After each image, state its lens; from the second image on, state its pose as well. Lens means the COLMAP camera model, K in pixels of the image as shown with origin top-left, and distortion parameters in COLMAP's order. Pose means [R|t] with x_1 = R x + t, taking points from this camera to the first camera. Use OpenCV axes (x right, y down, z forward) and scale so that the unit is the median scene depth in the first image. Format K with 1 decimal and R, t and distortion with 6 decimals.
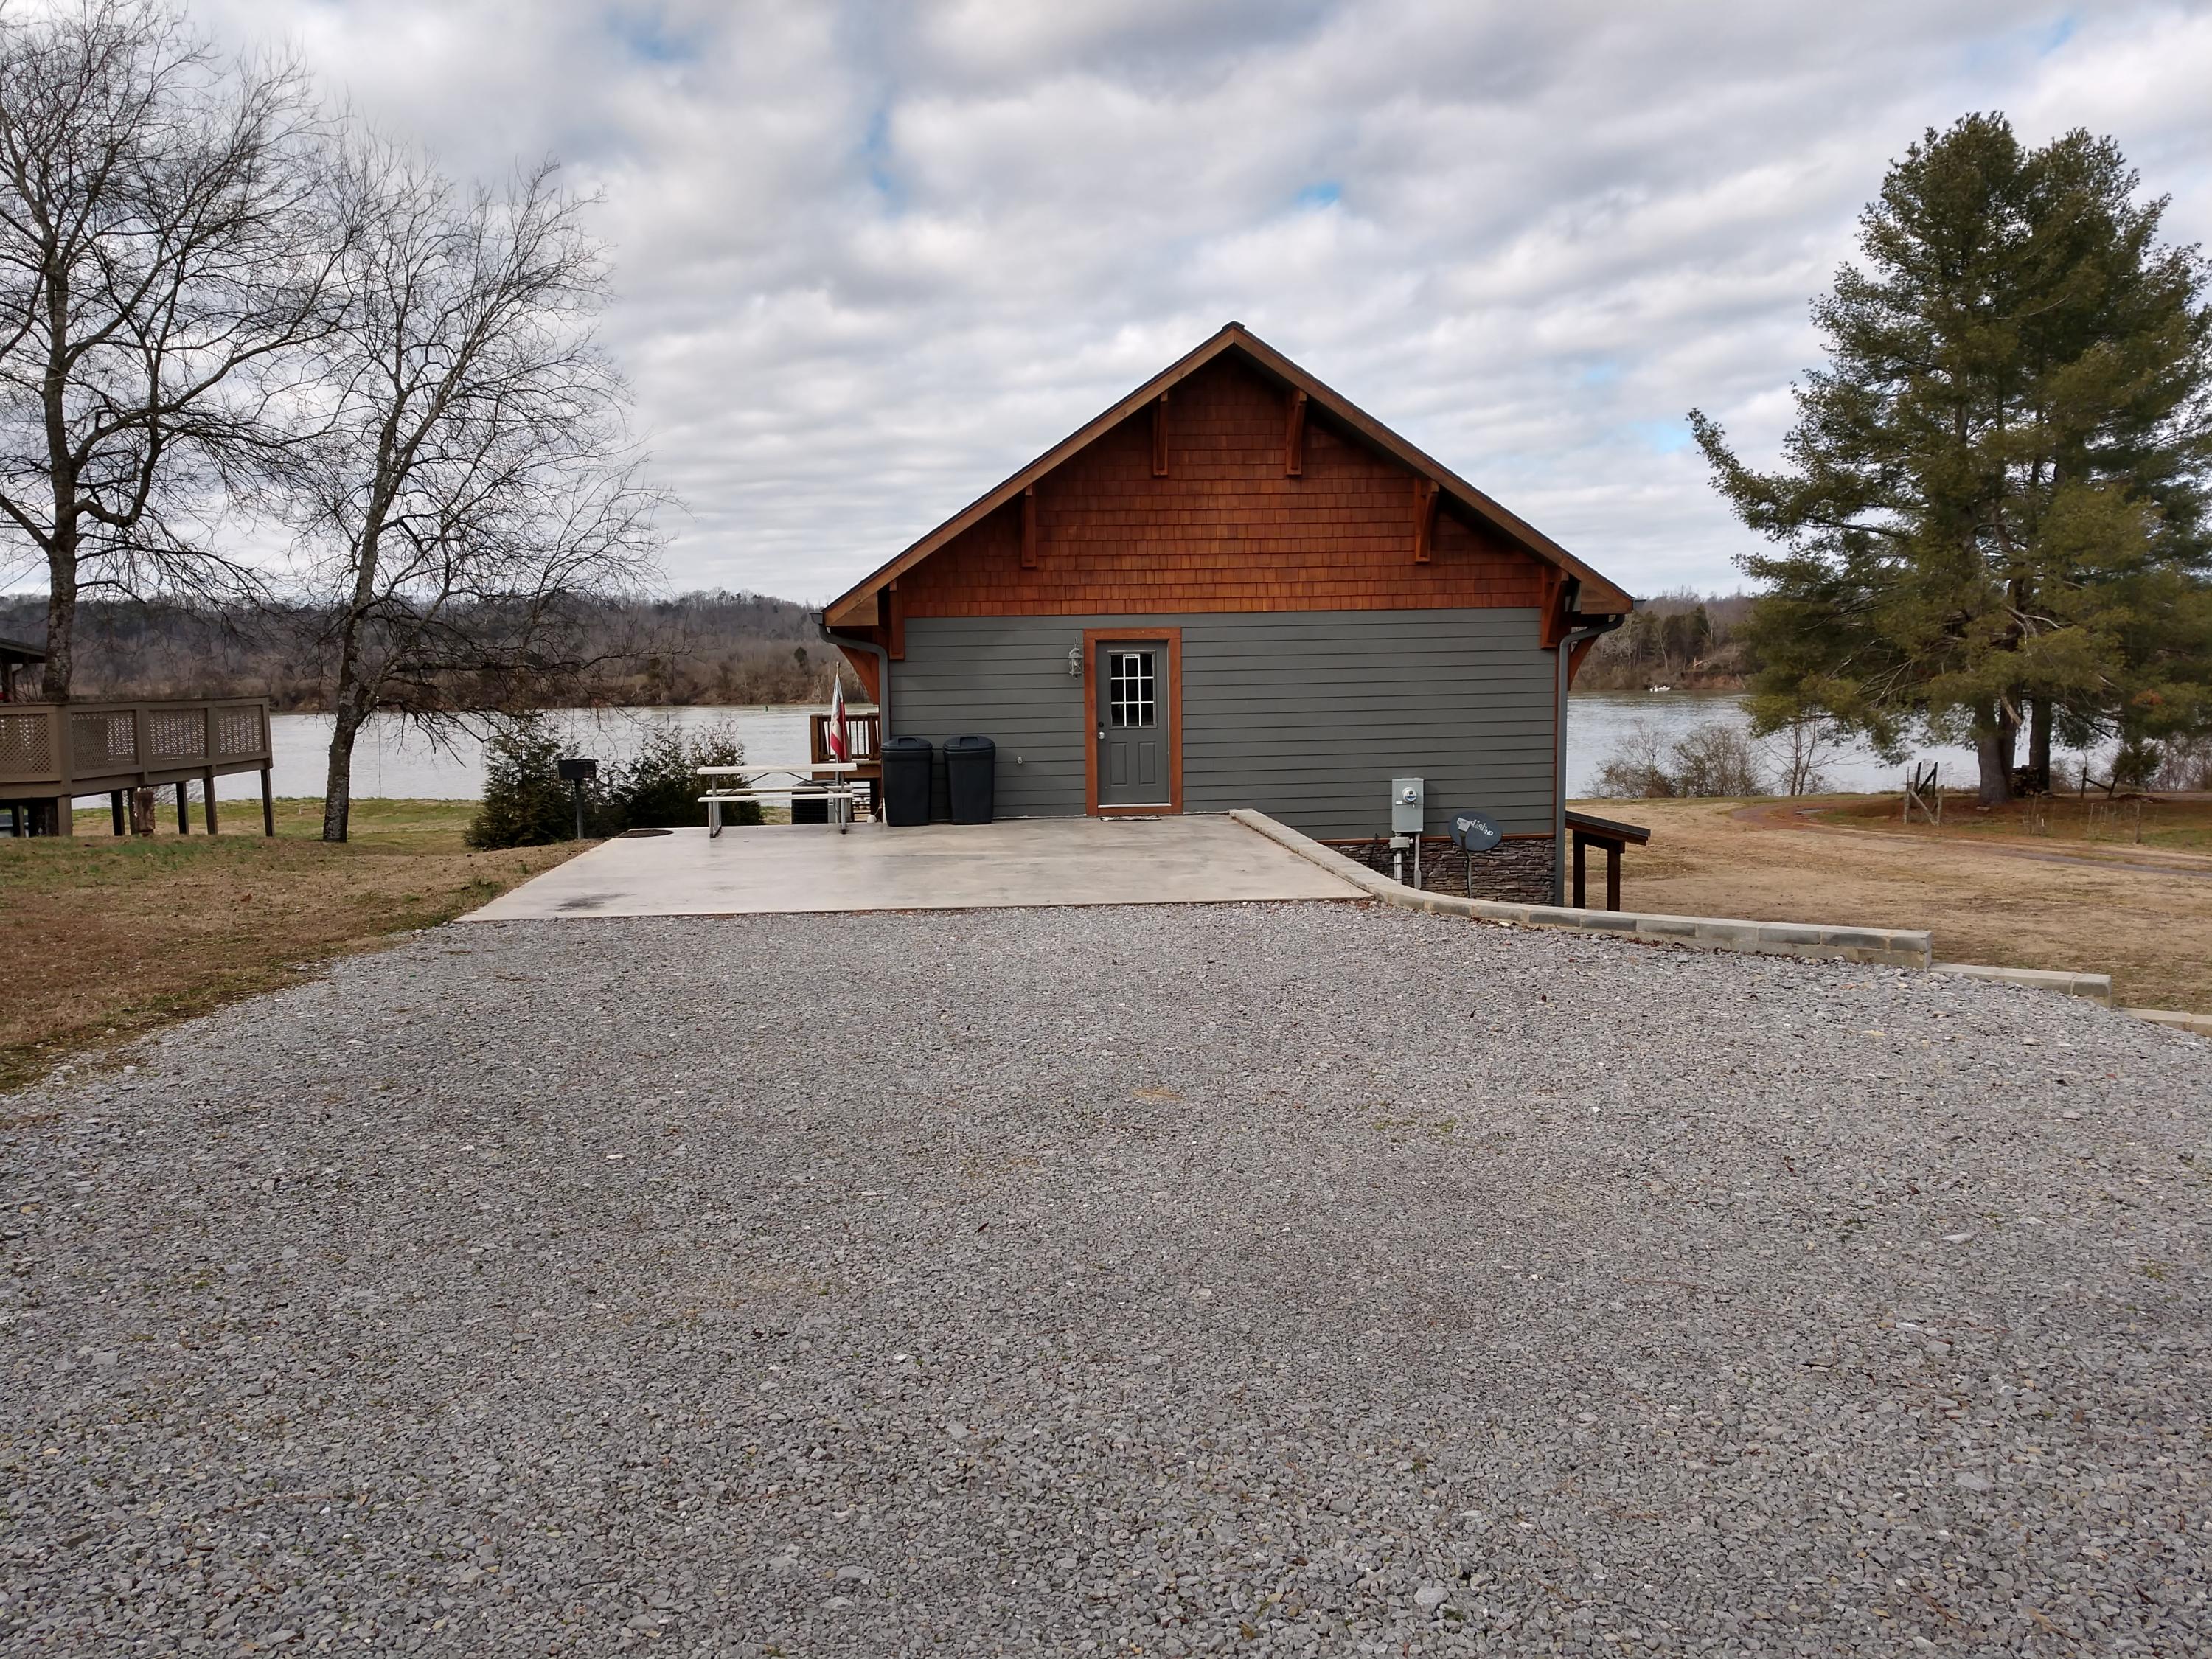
lens RADIAL K [[1679.0, 0, 1106.0], [0, 1679.0, 829.5], [0, 0, 1]] dist [0.027101, 0.006131]
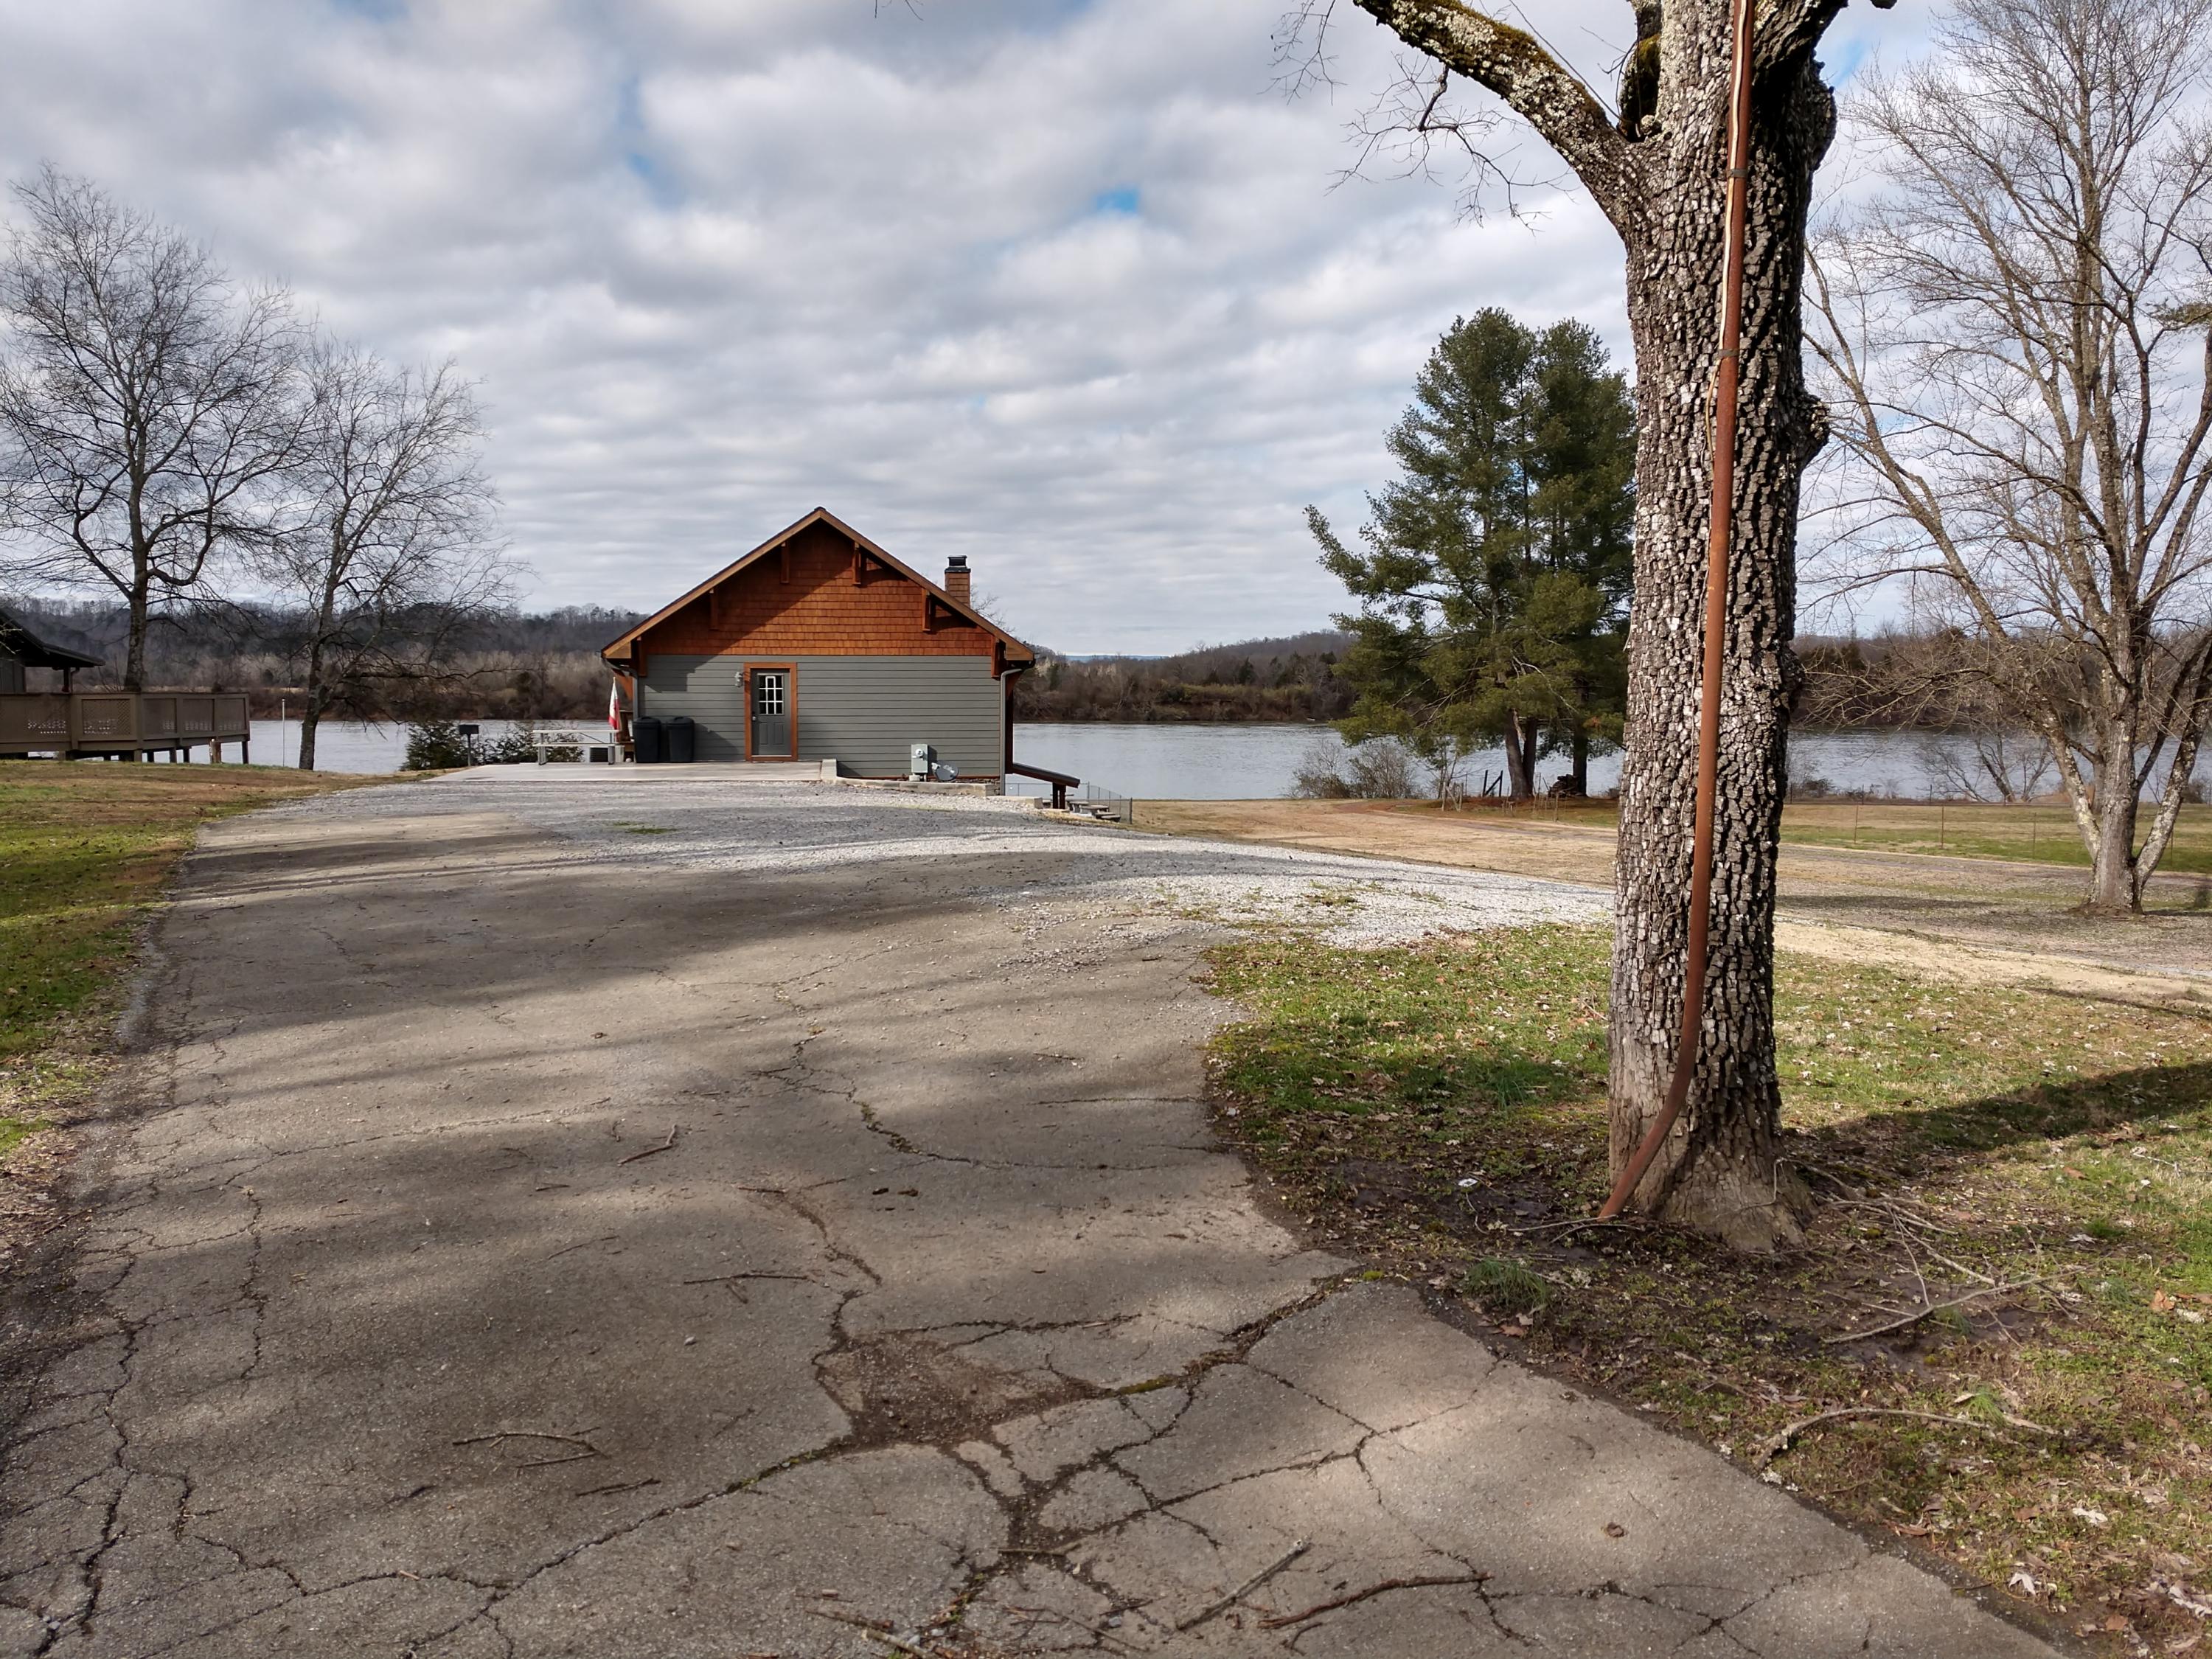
lens RADIAL K [[1661.6, 0, 1106.0], [0, 1661.6, 829.5], [0, 0, 1]] dist [0.040369, 0.002887]
pose [[0.997189, 0.013075, 0.073777, 0.101871], [-0.012050, 0.999825, -0.014329, 0.036285], [-0.073951, 0.013399, 0.997172, -0.357590]]
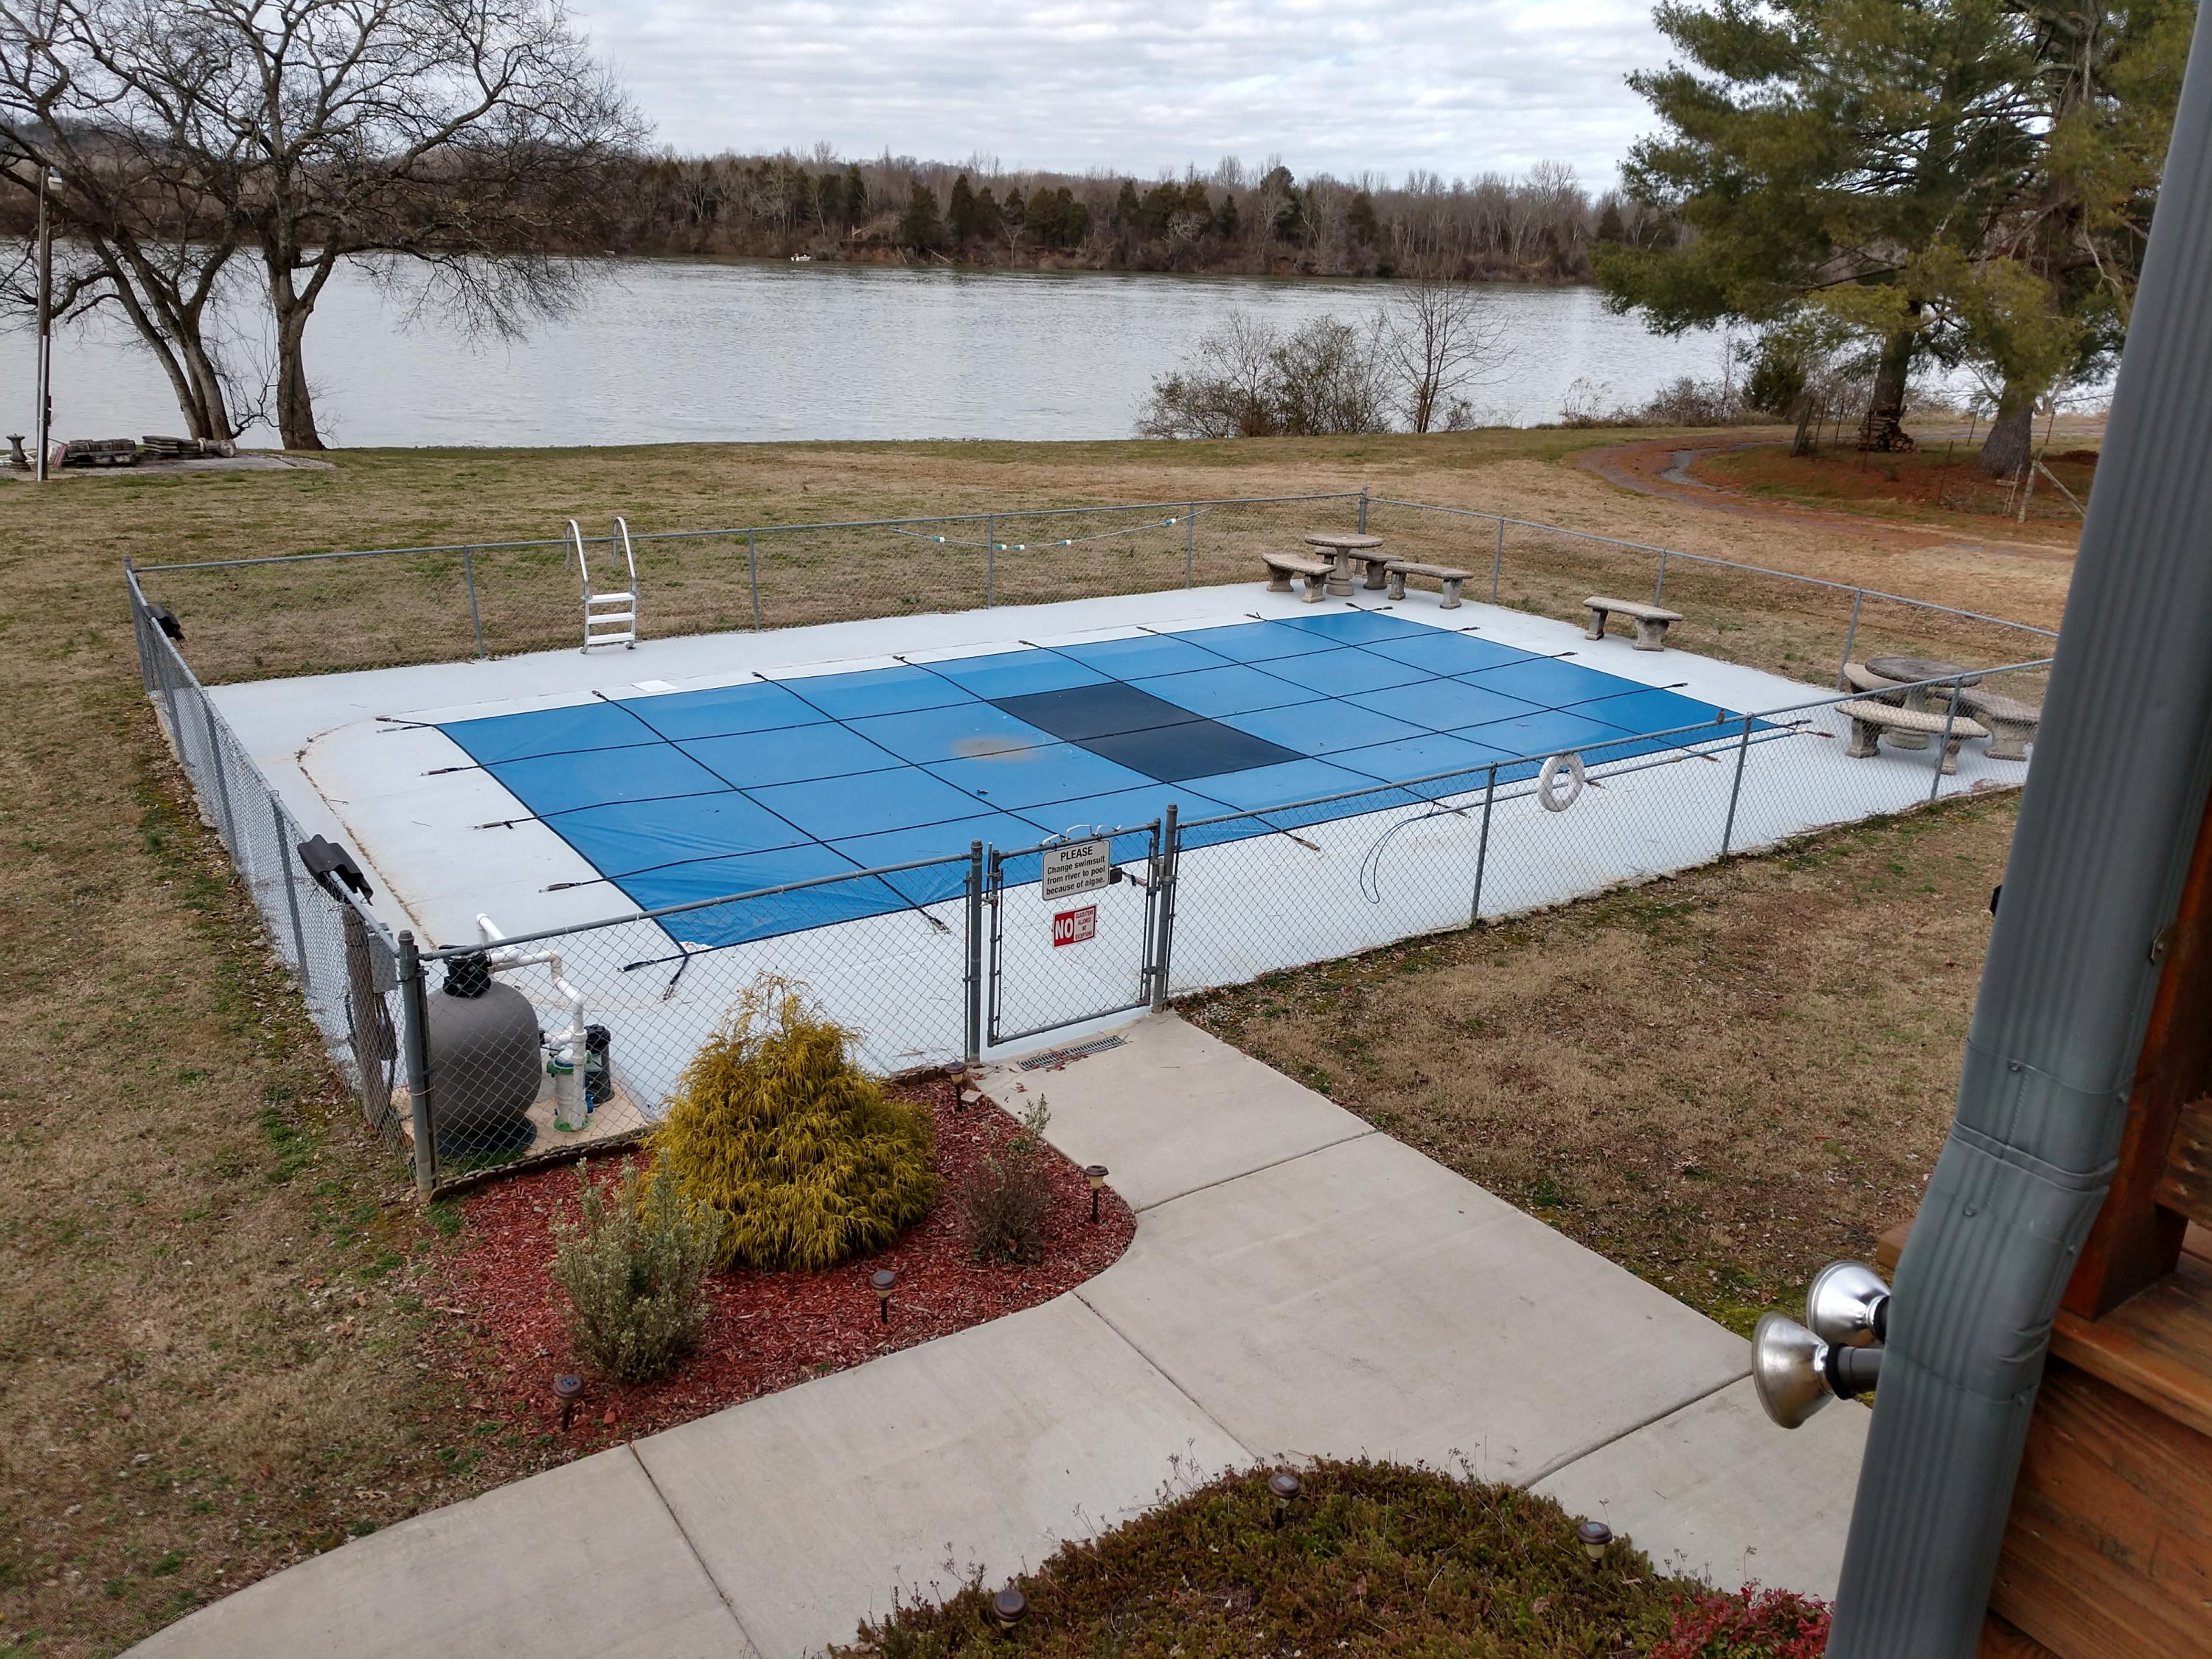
lens RADIAL K [[1703.0, 0, 1105.0], [0, 1703.0, 834.5], [0, 0, 1]] dist [0.035338, -0.009099]
pose [[0.873149, -0.118151, 0.472917, -0.106192], [0.000570, 0.970427, 0.241395, -0.044369], [-0.487452, -0.210505, 0.847395, 0.660083]]
